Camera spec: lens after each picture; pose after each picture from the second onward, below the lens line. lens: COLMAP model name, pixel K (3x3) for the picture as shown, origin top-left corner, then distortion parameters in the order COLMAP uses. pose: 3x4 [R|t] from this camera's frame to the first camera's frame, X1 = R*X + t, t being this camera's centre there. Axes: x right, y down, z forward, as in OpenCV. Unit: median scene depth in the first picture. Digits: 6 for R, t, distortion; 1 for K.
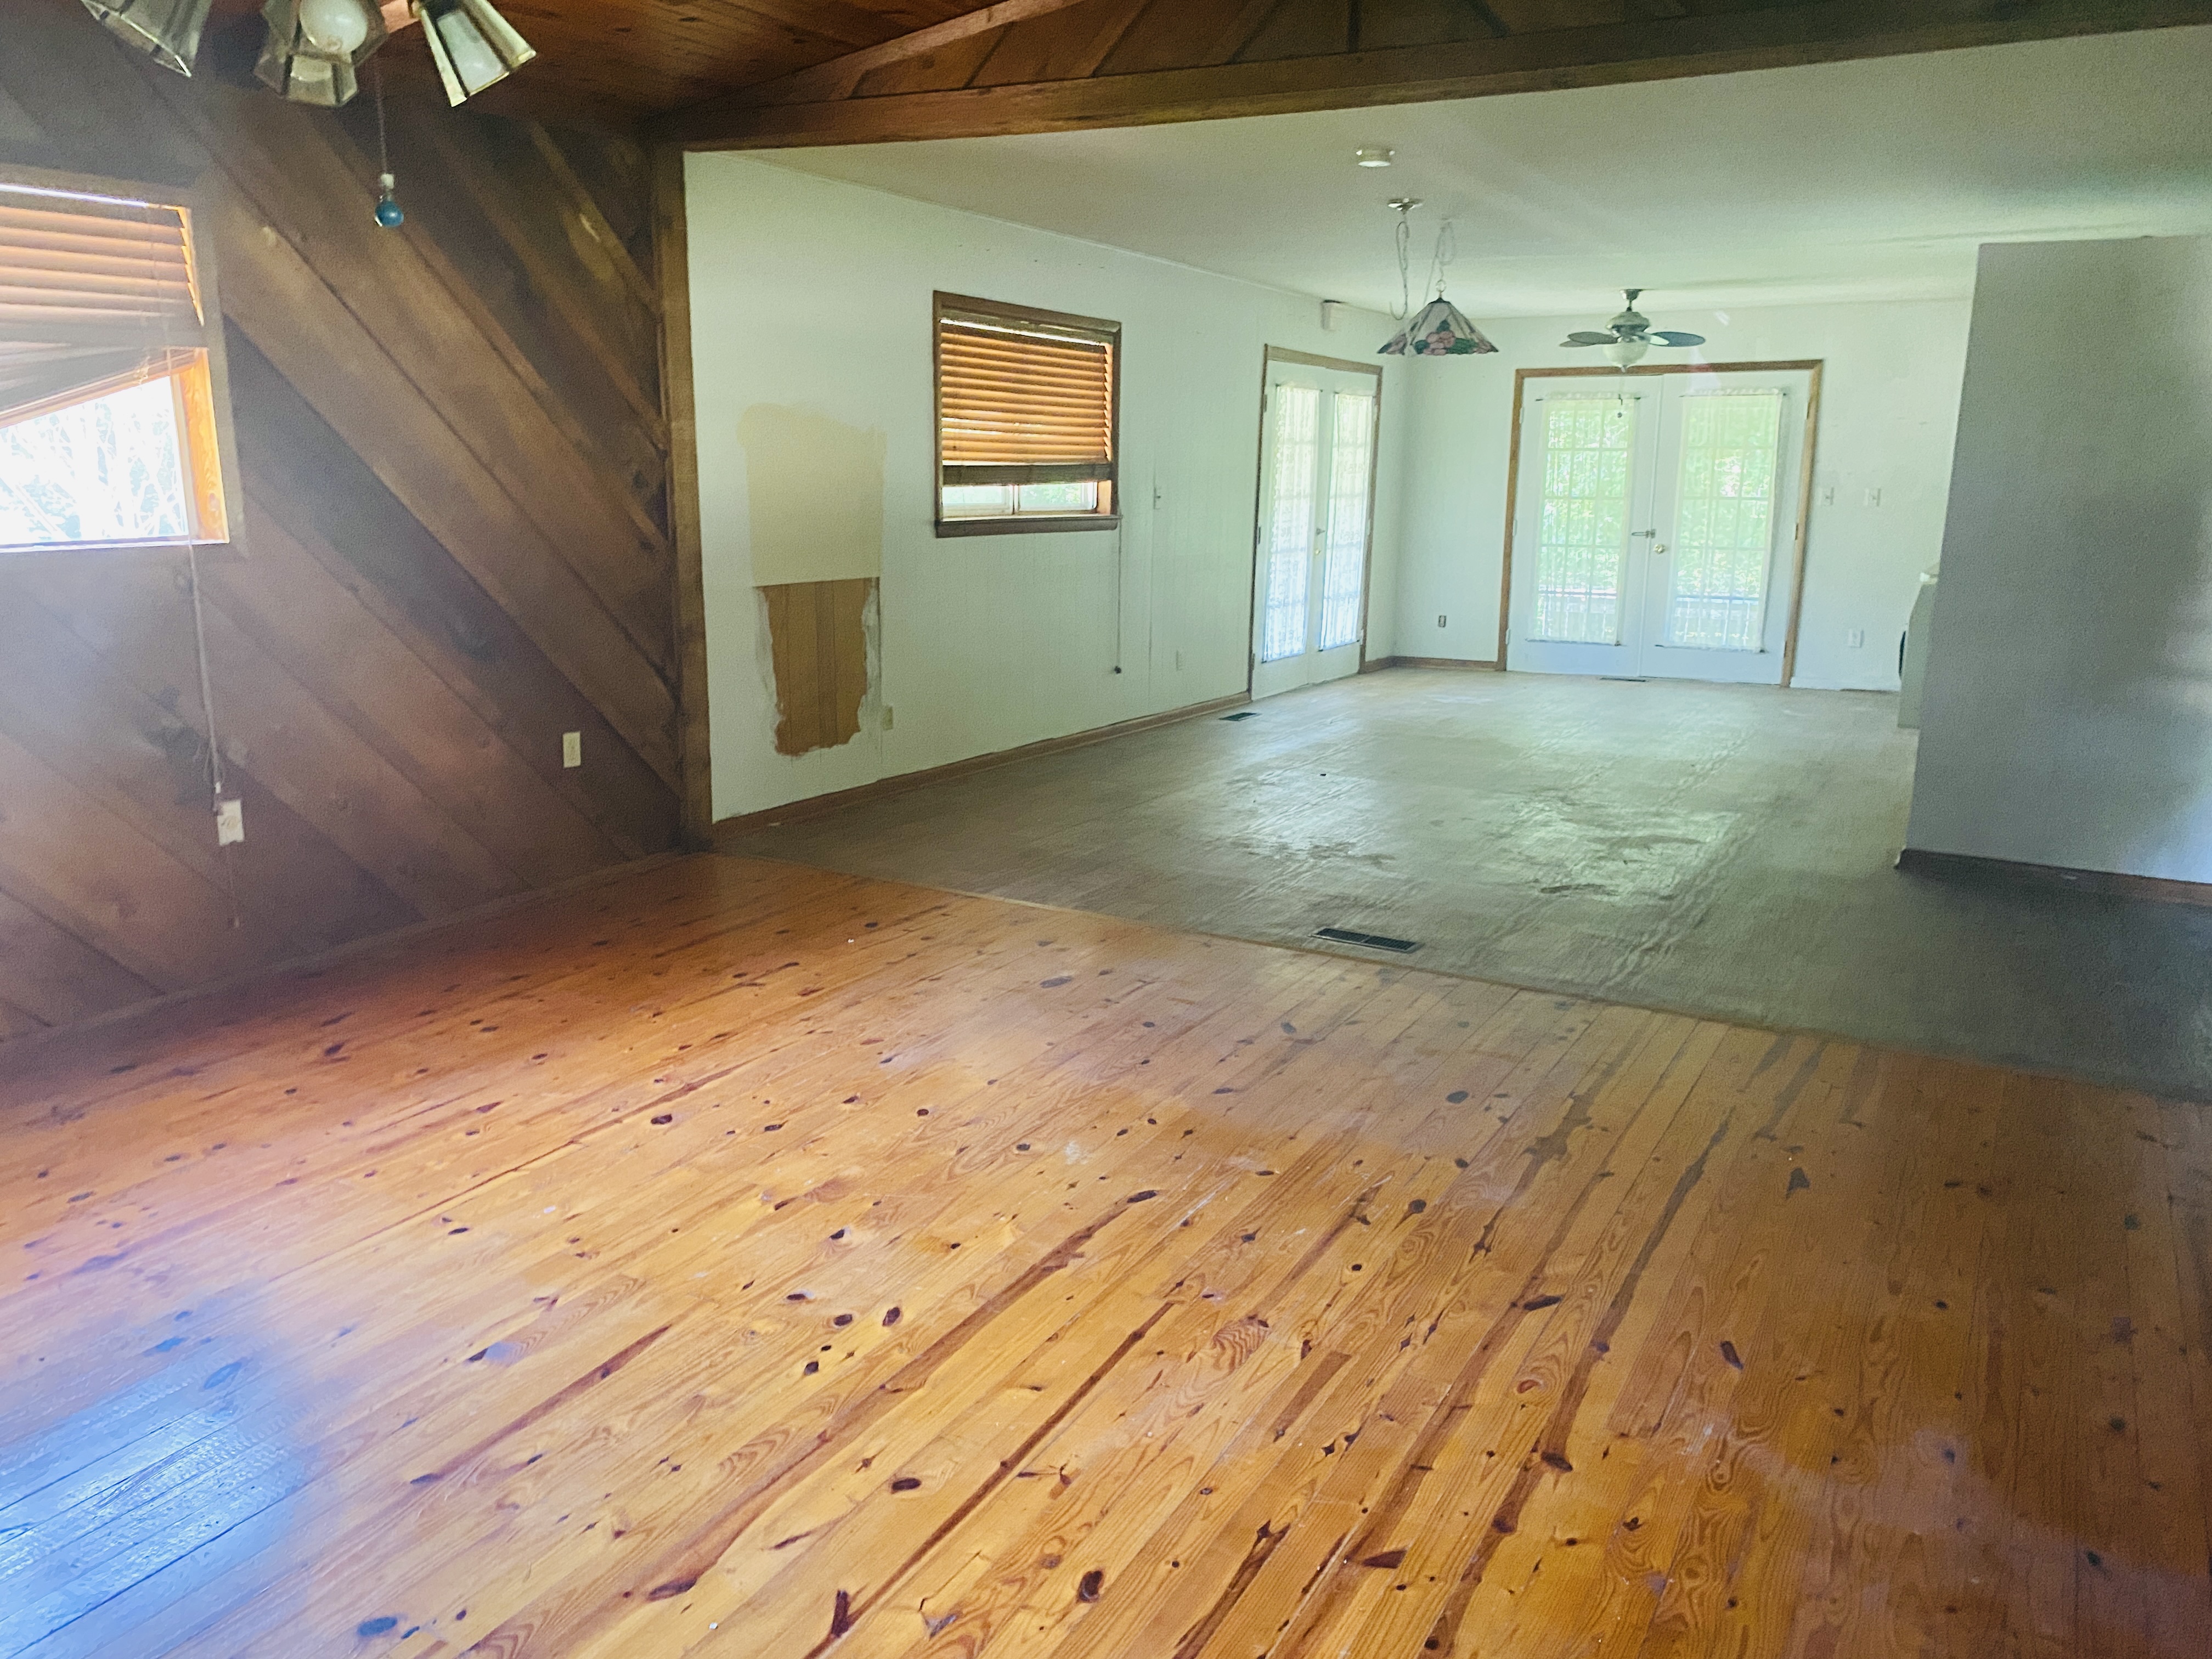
lens RADIAL K [[1689.6, 0, 1112.3], [0, 1689.6, 827.3], [0, 0, 1]] dist [0.045141, -0.066288]
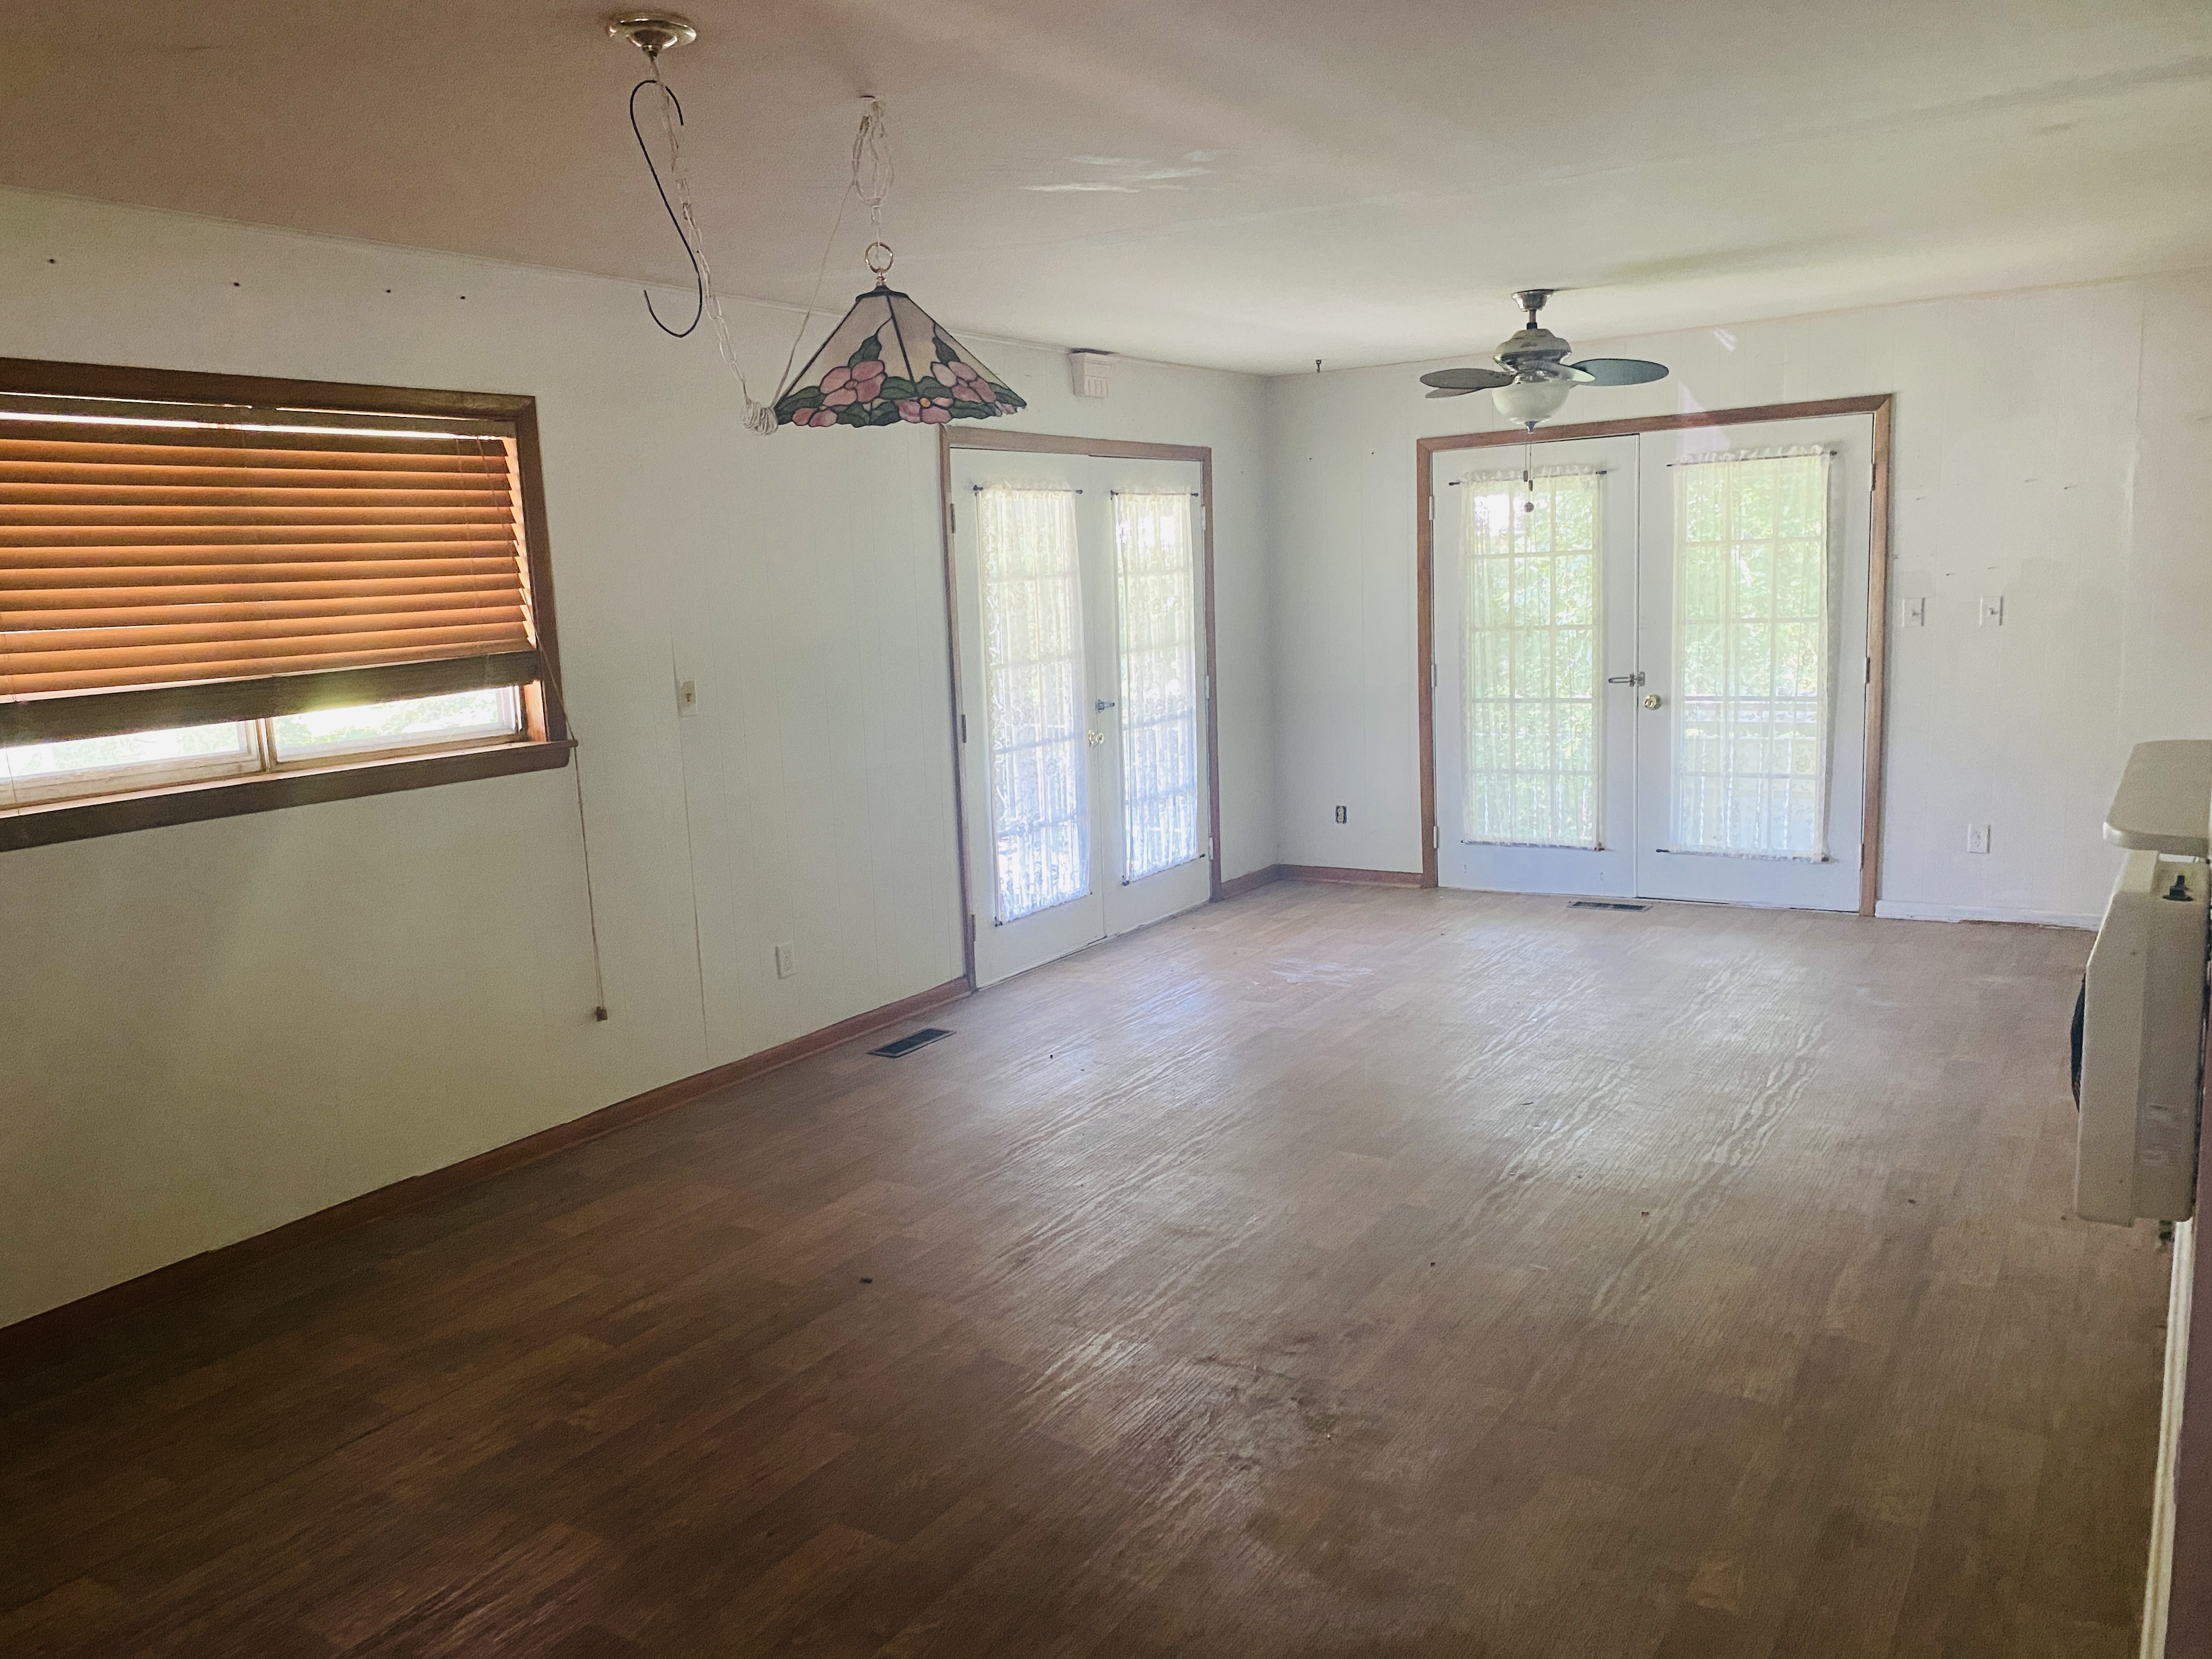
lens RADIAL K [[1689.6, 0, 1084.9], [0, 1689.6, 832.9], [0, 0, 1]] dist [0.045141, -0.066288]
pose [[0.995694, -0.041292, -0.083002, 0.170514], [0.036976, 0.997916, -0.052883, -0.094465], [0.085013, 0.049586, 0.995145, 0.368687]]
